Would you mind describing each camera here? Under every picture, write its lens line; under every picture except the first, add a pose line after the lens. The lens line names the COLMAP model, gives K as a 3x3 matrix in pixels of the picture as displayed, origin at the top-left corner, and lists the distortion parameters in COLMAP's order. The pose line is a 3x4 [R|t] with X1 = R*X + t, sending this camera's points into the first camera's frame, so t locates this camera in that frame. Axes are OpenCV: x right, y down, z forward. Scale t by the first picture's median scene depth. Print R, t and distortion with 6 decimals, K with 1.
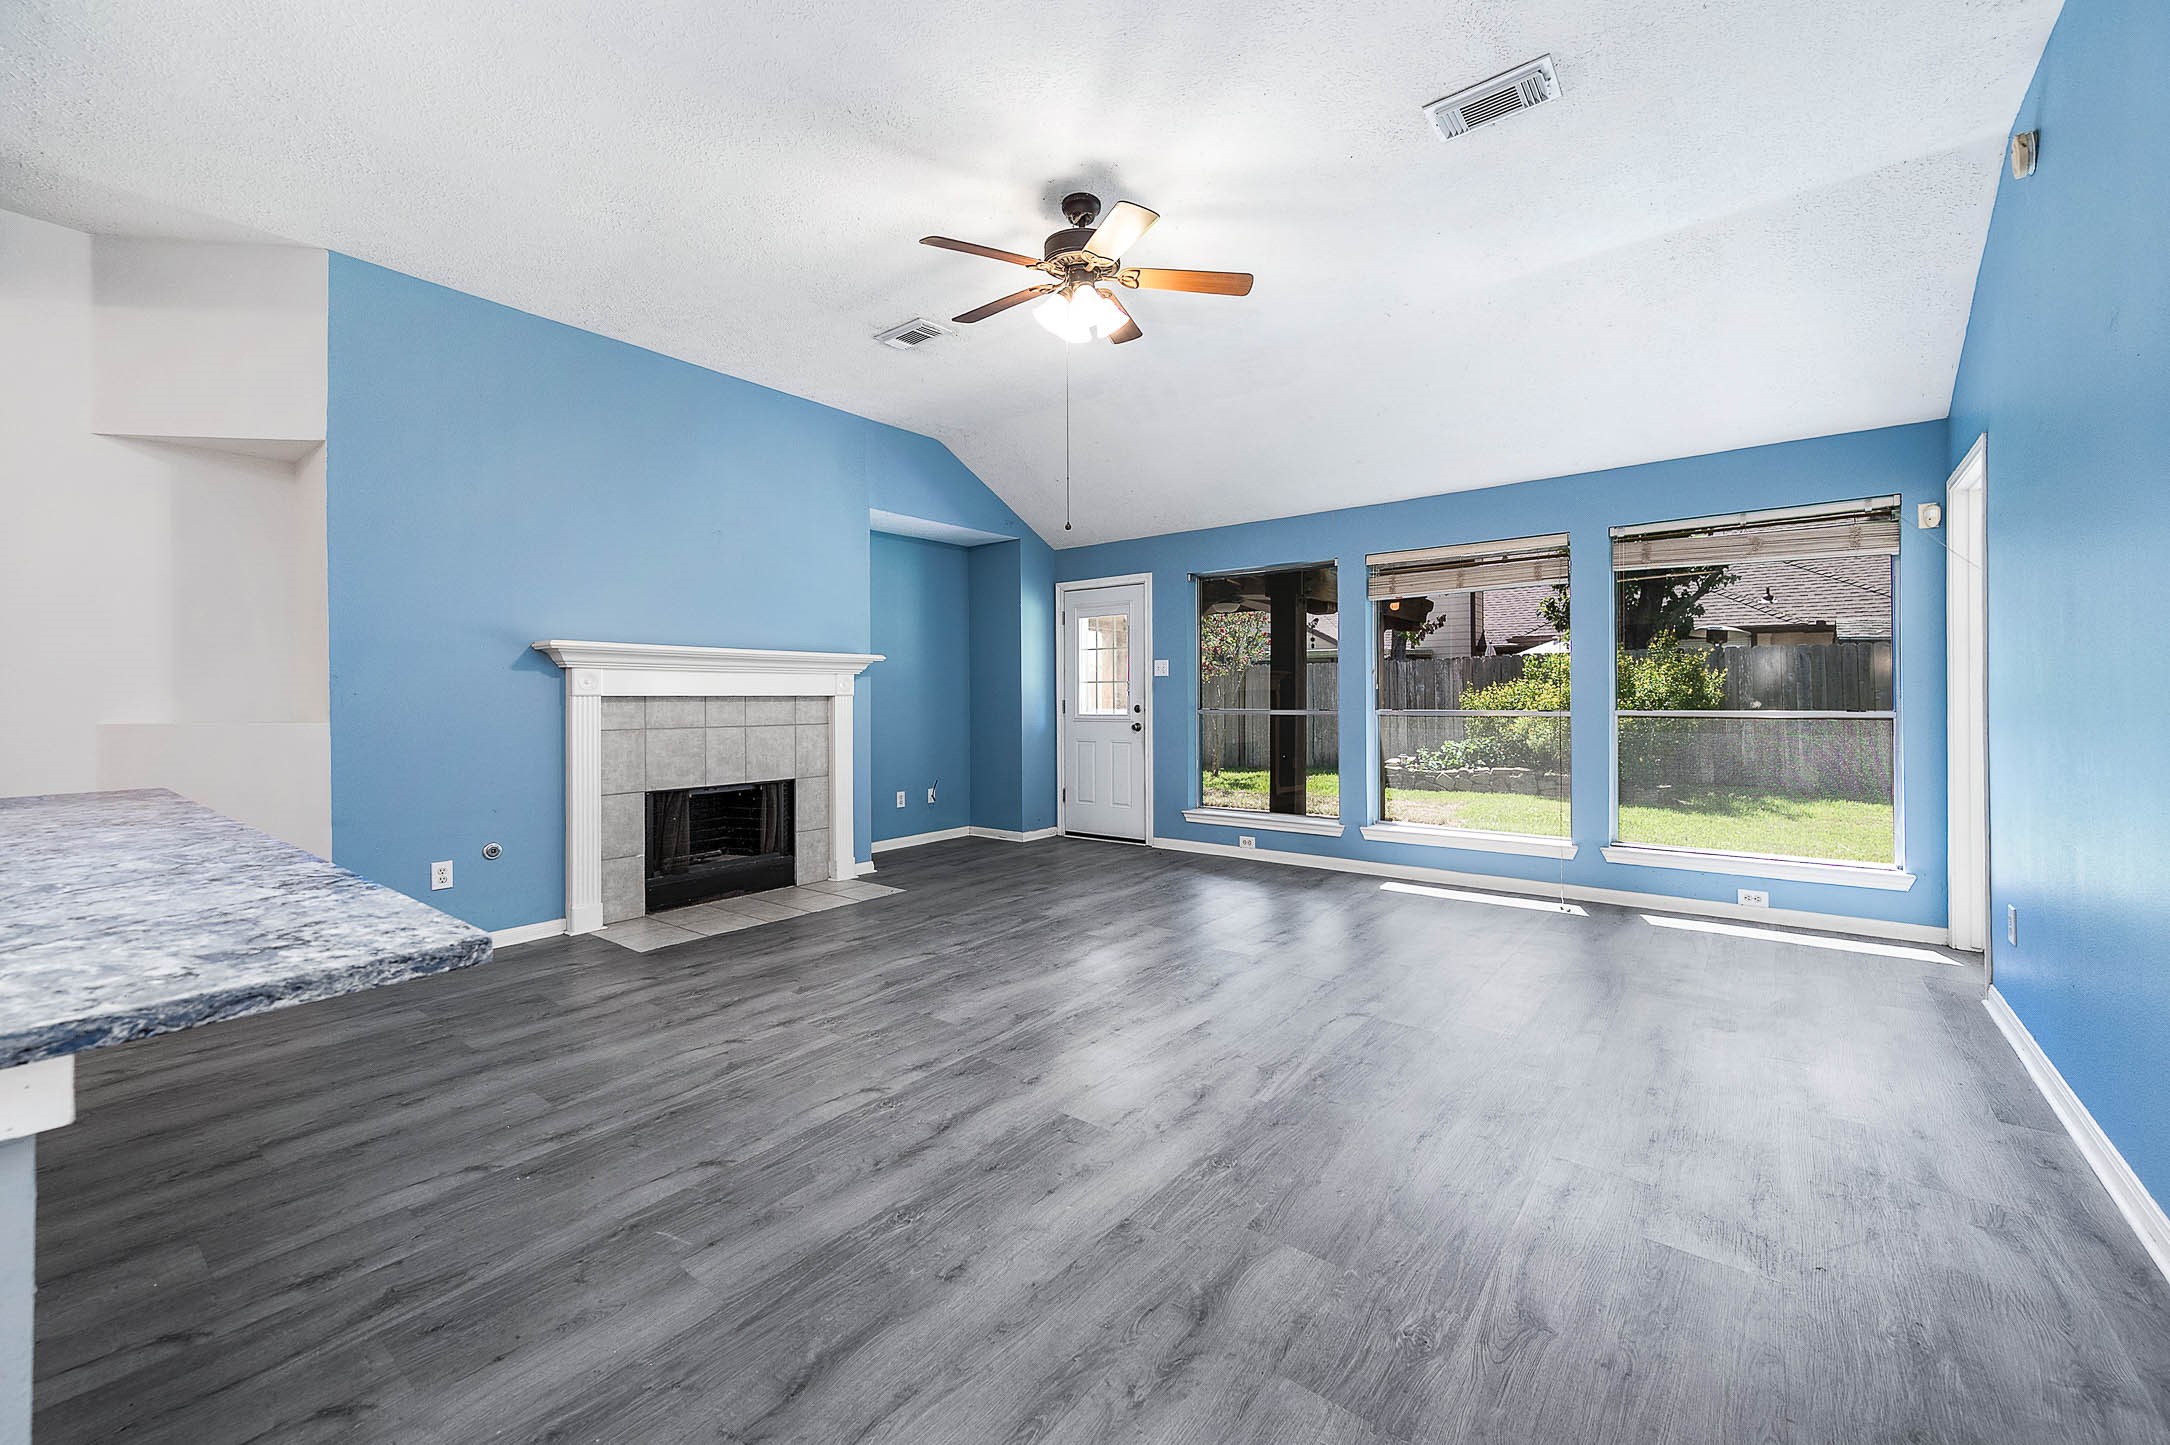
lens RADIAL K [[859.0, 0, 1070.3], [0, 859.0, 699.9], [0, 0, 1]] dist [0.012955, 0.000904]
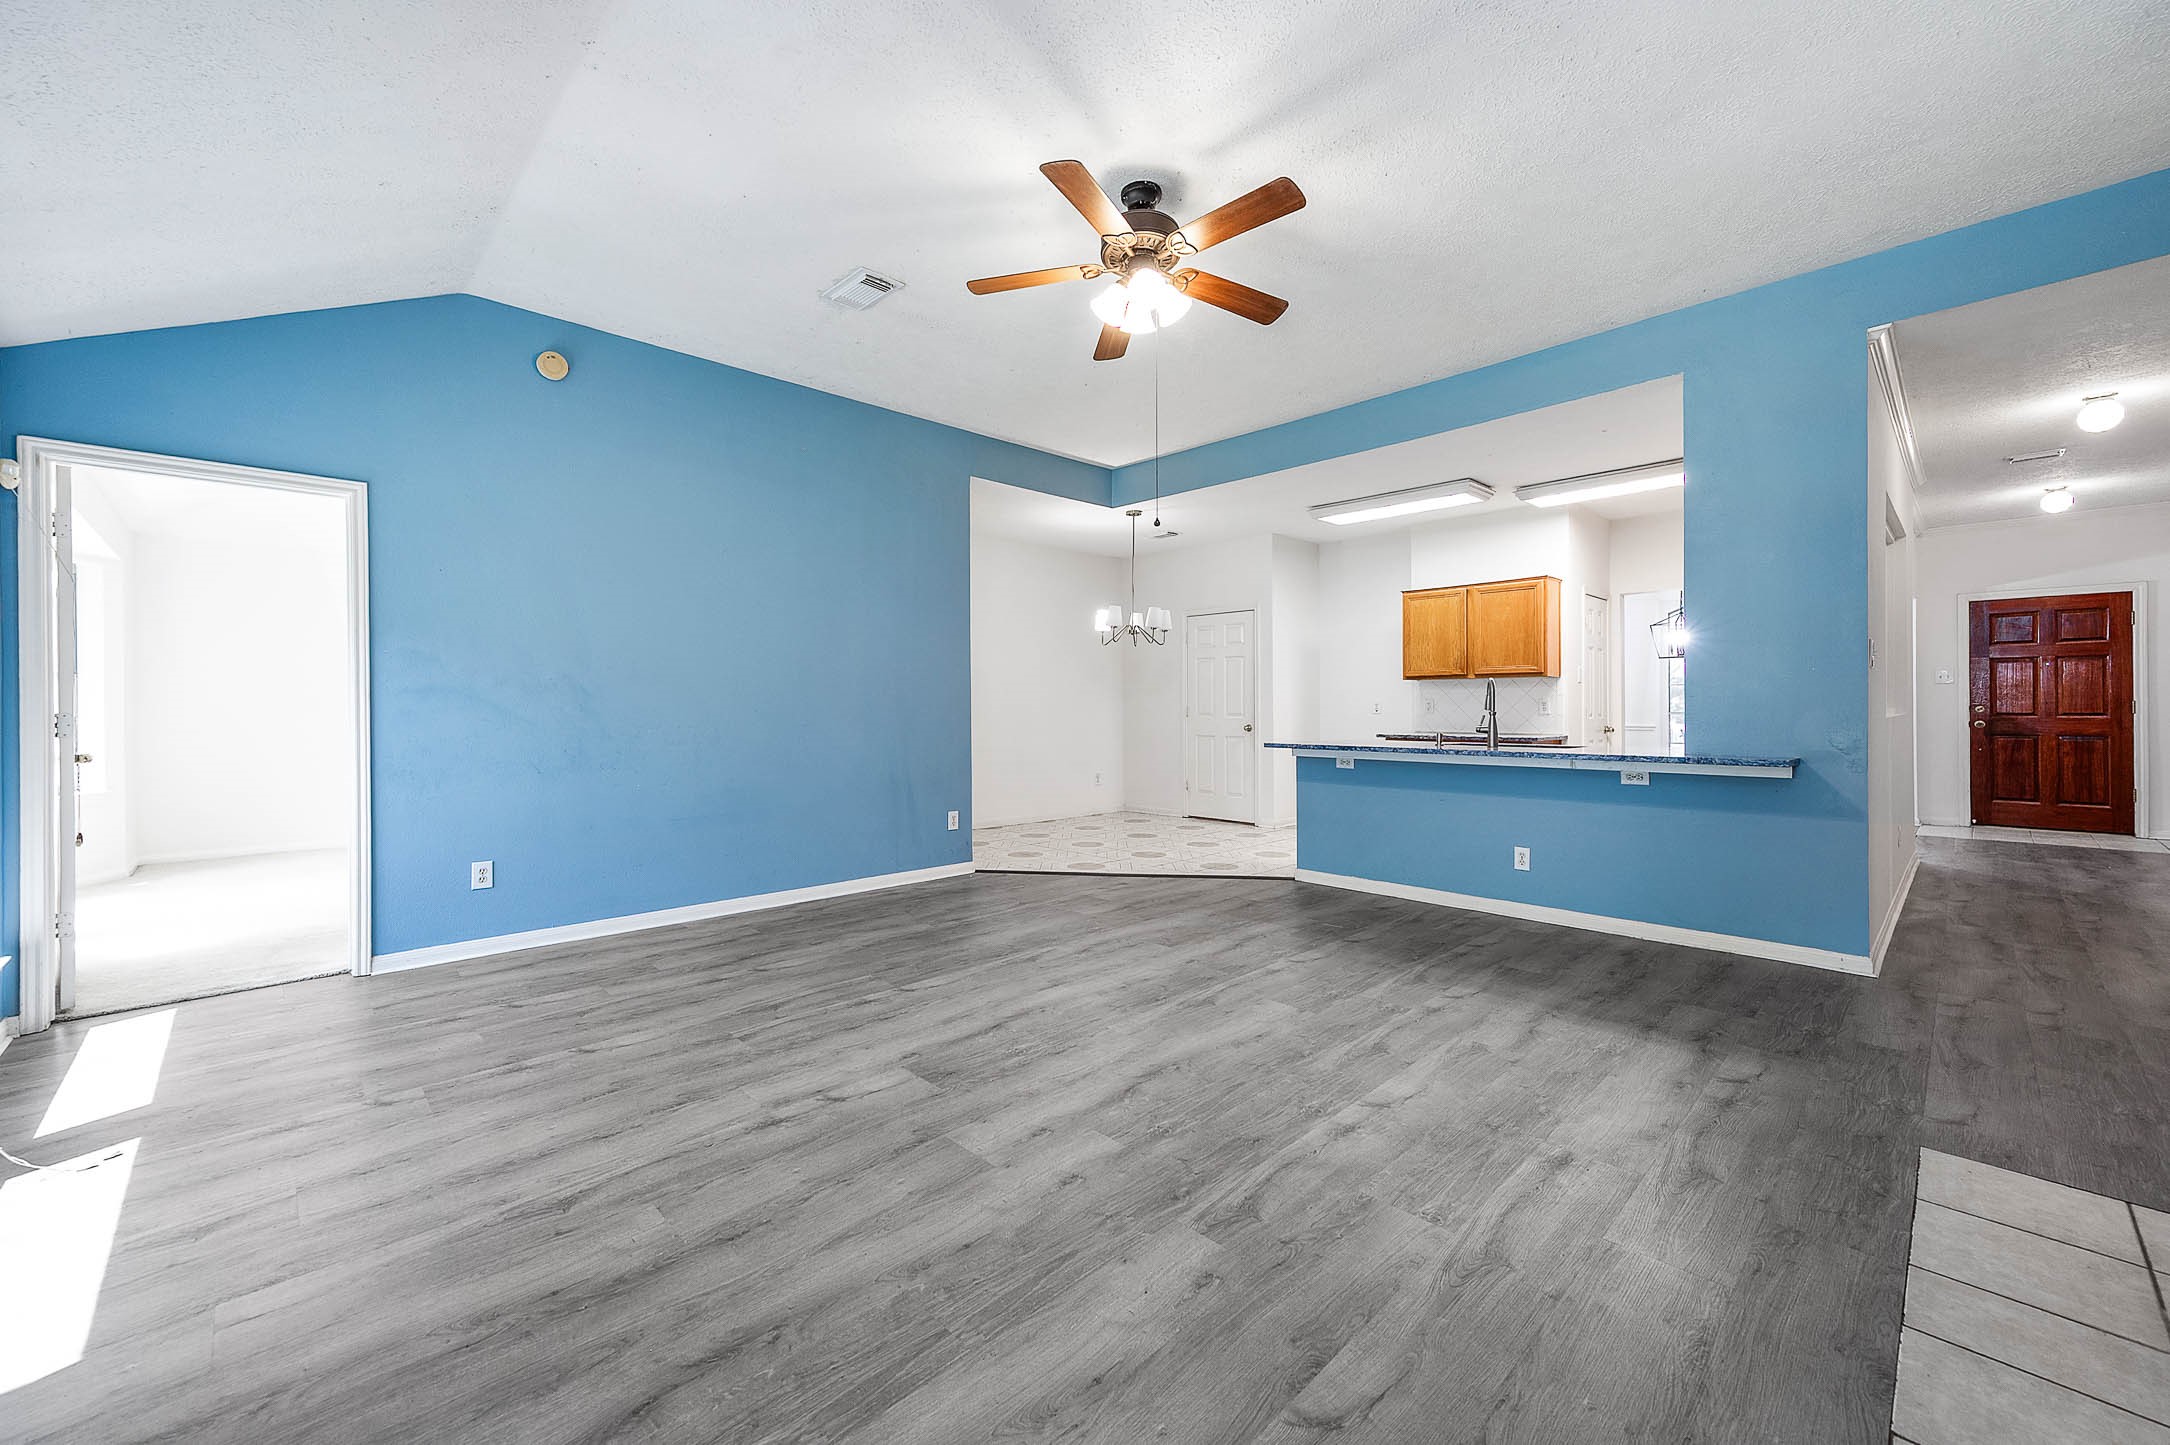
lens RADIAL K [[859.0, 0, 1074.6], [0, 859.0, 719.3], [0, 0, 1]] dist [0.012955, 0.000904]
pose [[-0.991687, 0.007909, 0.128433, -0.050062], [0.009809, 0.999852, 0.014165, -0.000641], [-0.128302, 0.015307, -0.991617, 3.266223]]
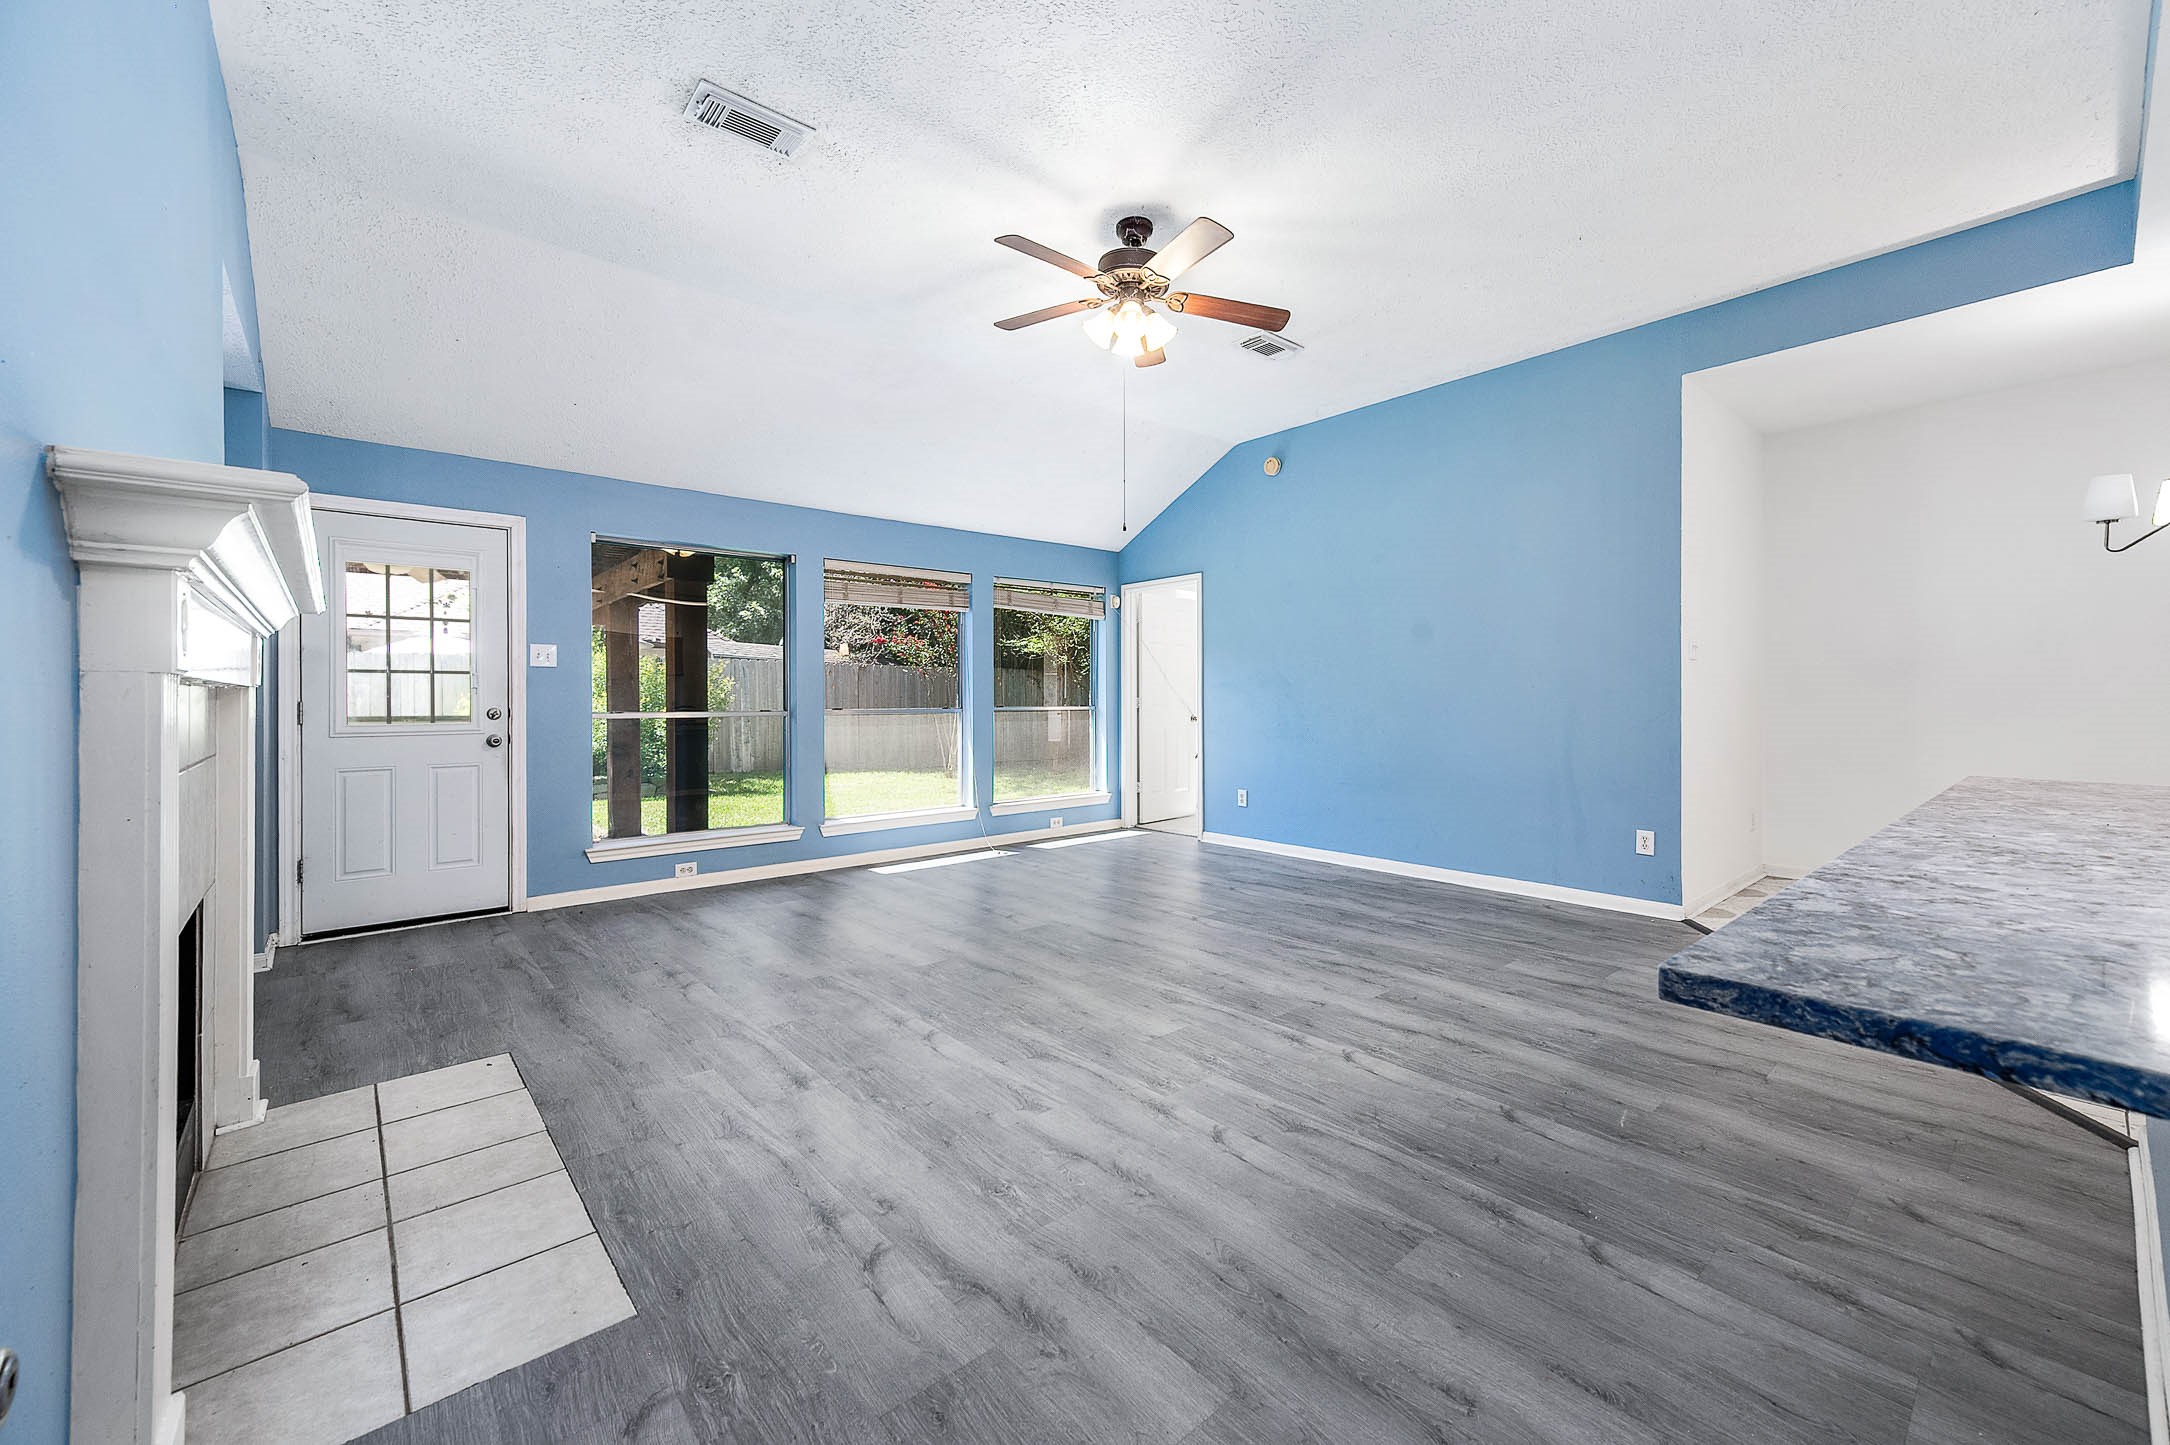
lens RADIAL K [[859.0, 0, 1087.4], [0, 859.0, 705.9], [0, 0, 1]] dist [0.012955, 0.000904]
pose [[0.184037, -0.003368, 0.982914, -1.715438], [0.004962, 0.999985, 0.002497, 0.016749], [-0.982907, 0.004418, 0.184051, 1.433582]]
